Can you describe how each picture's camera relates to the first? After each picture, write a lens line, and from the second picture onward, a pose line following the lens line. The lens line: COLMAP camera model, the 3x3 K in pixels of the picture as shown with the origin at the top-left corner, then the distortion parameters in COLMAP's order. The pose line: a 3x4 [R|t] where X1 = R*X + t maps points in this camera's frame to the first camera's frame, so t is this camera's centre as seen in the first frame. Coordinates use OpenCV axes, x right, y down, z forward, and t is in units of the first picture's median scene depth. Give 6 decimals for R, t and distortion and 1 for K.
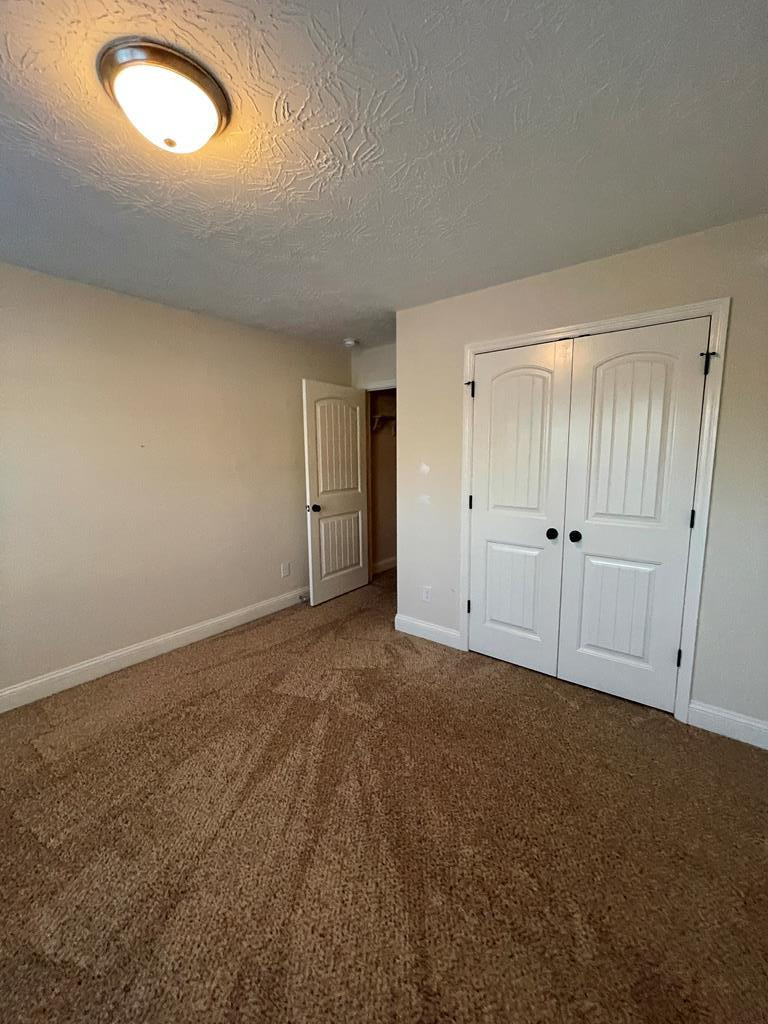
lens RADIAL K [[410.3, 0, 384.0], [0, 410.3, 512.0], [0, 0, 1]] dist [0.001202, -0.002728]
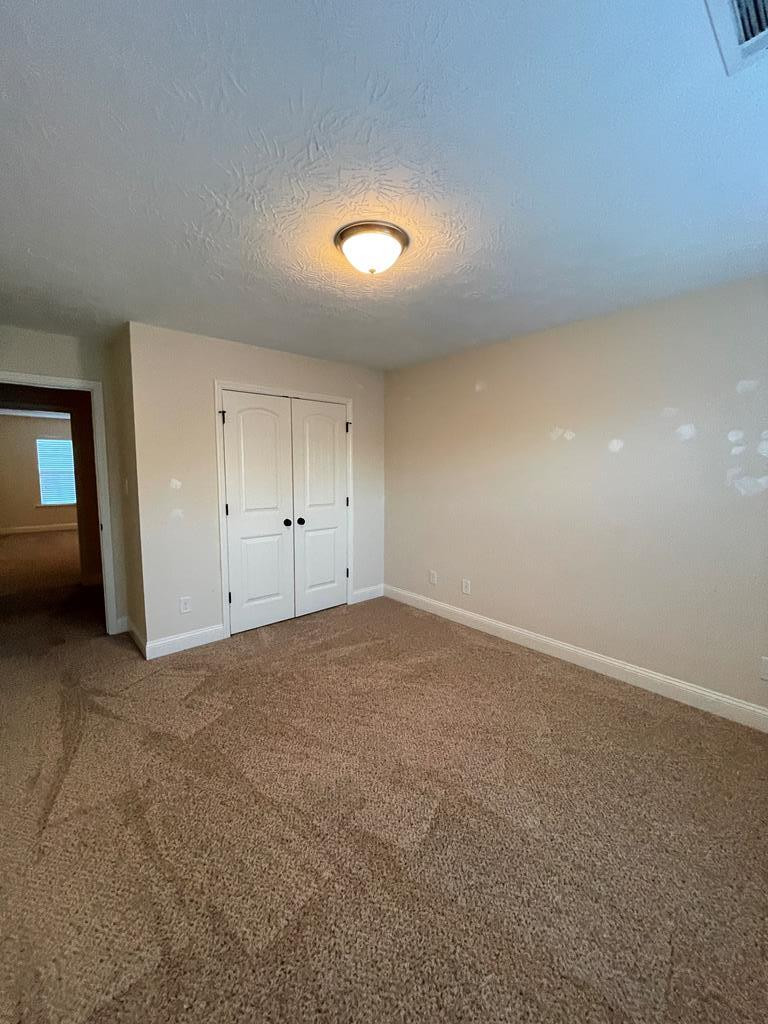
lens RADIAL K [[404.7, 0, 399.1], [0, 404.7, 508.5], [0, 0, 1]] dist [-0.000146, -0.000060]
pose [[0.167454, -0.100332, 0.980761, -0.876240], [0.132954, 0.988019, 0.078374, -0.053961], [-0.976874, 0.117272, 0.178787, 0.294093]]
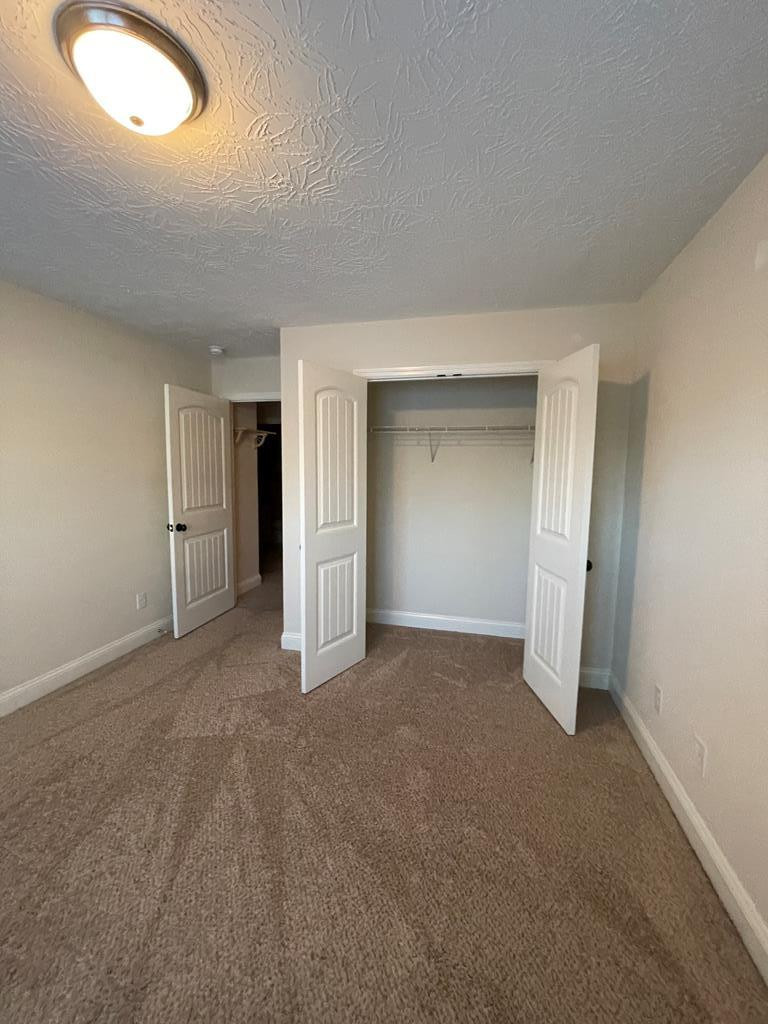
lens RADIAL K [[409.4, 0, 386.6], [0, 409.4, 510.7], [0, 0, 1]] dist [-0.000577, -0.003185]
pose [[0.908957, -0.023895, 0.416204, -0.169767], [0.040844, 0.998657, -0.031866, 0.001689], [-0.414884, 0.045964, 0.908713, 0.000152]]
